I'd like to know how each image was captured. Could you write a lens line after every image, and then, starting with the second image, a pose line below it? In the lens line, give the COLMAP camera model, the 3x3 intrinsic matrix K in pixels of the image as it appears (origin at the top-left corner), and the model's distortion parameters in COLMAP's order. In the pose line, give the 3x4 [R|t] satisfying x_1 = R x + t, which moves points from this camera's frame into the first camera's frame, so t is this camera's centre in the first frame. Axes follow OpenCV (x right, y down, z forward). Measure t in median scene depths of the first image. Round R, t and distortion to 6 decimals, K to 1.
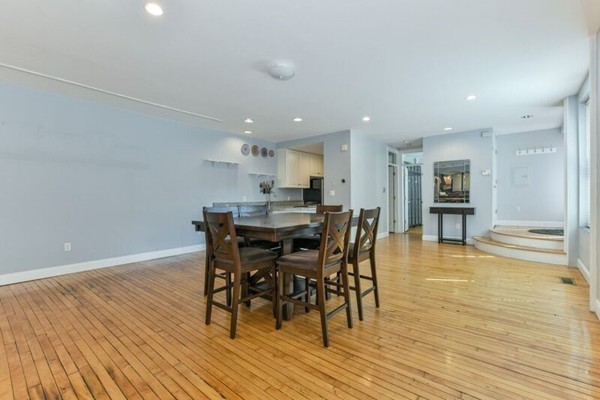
lens RADIAL K [[264.9, 0, 296.7], [0, 264.9, 199.1], [0, 0, 1]] dist [0.004395, -0.001174]
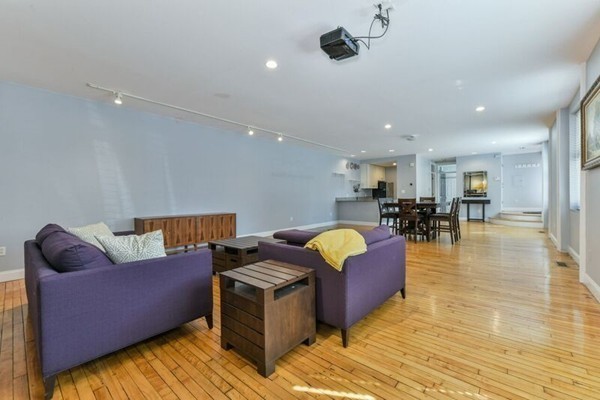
lens RADIAL K [[248.2, 0, 302.0], [0, 248.2, 197.3], [0, 0, 1]] dist [0.013747, -0.000250]
pose [[0.999878, -0.005911, -0.014482, -0.476380], [0.005869, 0.999978, -0.002927, 0.014260], [0.014499, 0.002842, 0.999891, -0.575276]]
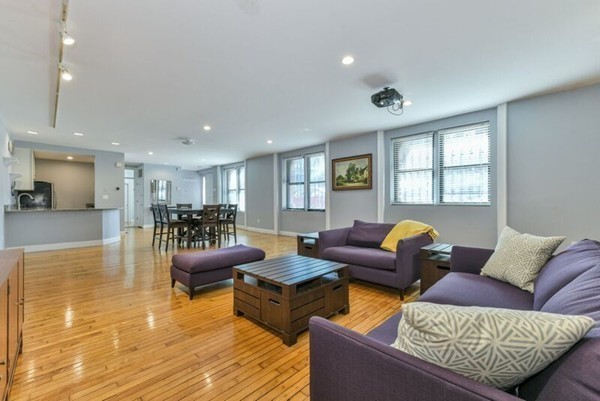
lens RADIAL K [[248.2, 0, 295.2], [0, 248.2, 200.2], [0, 0, 1]] dist [0.013747, -0.000250]
pose [[0.100097, 0.006500, 0.994956, -0.980496], [0.008910, 0.999933, -0.007429, 0.009600], [-0.994938, 0.009609, 0.100033, -0.047352]]
